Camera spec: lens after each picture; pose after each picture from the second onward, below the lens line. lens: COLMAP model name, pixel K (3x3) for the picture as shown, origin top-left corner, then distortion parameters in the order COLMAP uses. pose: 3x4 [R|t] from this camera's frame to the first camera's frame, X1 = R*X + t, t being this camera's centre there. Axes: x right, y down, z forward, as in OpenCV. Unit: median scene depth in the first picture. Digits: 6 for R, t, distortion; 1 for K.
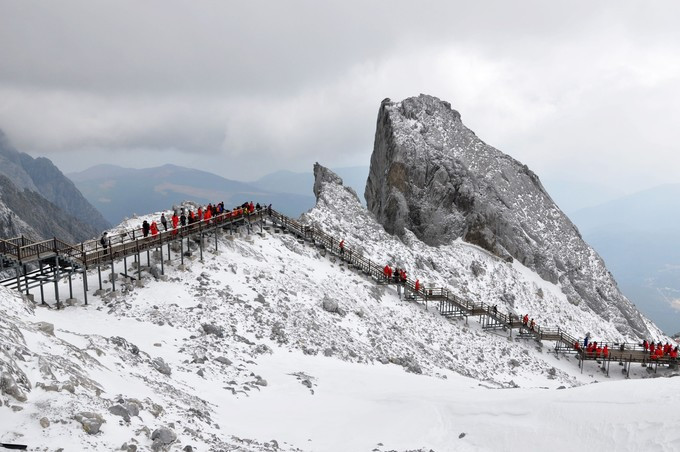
lens RADIAL K [[570.9, 0, 340.0], [0, 570.9, 226.0], [0, 0, 1]] dist [-0.137830, 0.172741]
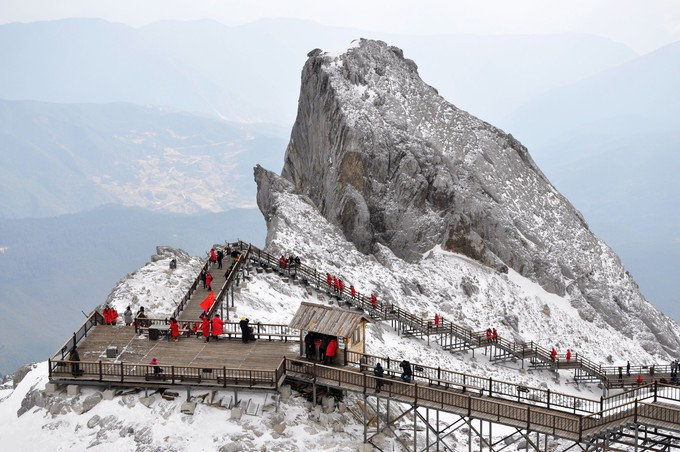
lens RADIAL K [[1216.2, 0, 340.0], [0, 1216.2, 226.0], [0, 0, 1]] dist [0.294111, 0.239688]
pose [[0.970129, -0.075338, 0.230594, -0.303292], [0.061069, 0.995786, 0.068411, -0.129608], [-0.234777, -0.052285, 0.970642, -0.582393]]
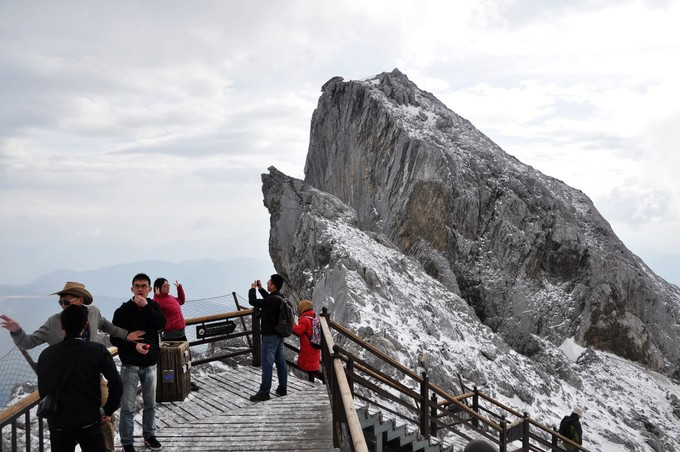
lens RADIAL K [[570.9, 0, 340.0], [0, 570.9, 226.0], [0, 0, 1]] dist [-0.137830, 0.172741]
pose [[0.932917, -0.038960, 0.357978, -0.121451], [0.093854, 0.986077, -0.137271, -0.026128], [-0.347646, 0.161660, 0.923585, 0.650059]]
